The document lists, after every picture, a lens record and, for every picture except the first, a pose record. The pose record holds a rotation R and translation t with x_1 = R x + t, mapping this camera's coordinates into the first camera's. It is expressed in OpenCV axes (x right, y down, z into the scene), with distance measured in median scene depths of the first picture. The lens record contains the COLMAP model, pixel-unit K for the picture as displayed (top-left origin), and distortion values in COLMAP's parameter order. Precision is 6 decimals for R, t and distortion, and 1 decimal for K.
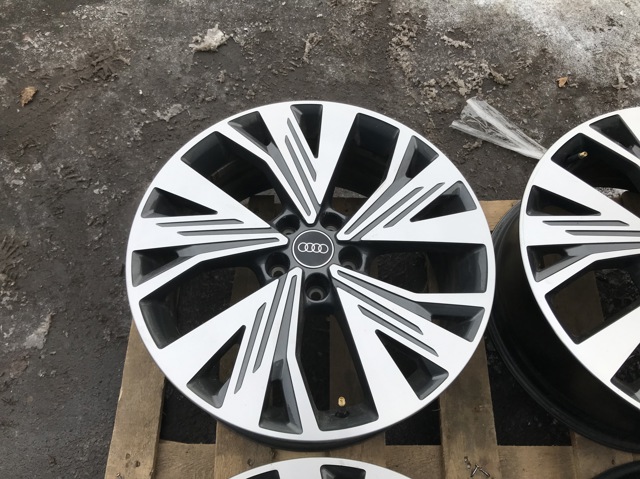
lens RADIAL K [[522.1, 0, 317.9], [0, 522.1, 240.4], [0, 0, 1]] dist [0.014303, -0.003235]
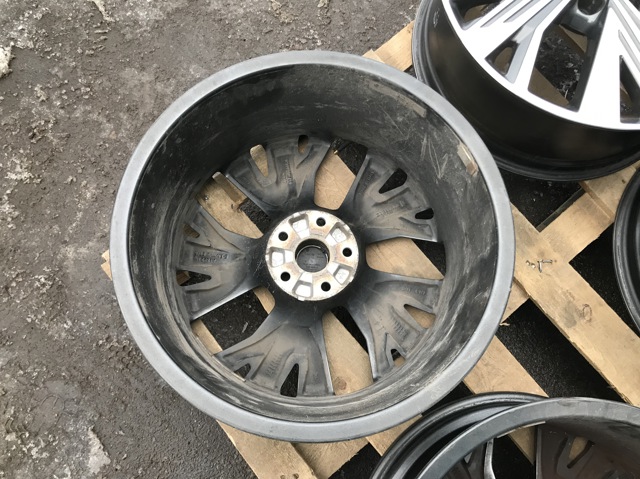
lens RADIAL K [[522.1, 0, 316.1], [0, 522.1, 239.3], [0, 0, 1]] dist [0.014303, -0.003235]
pose [[0.770323, -0.621713, 0.141691, -0.135519], [0.580642, 0.775752, 0.247109, -0.106443], [-0.263548, -0.108082, 0.958572, 0.073454]]
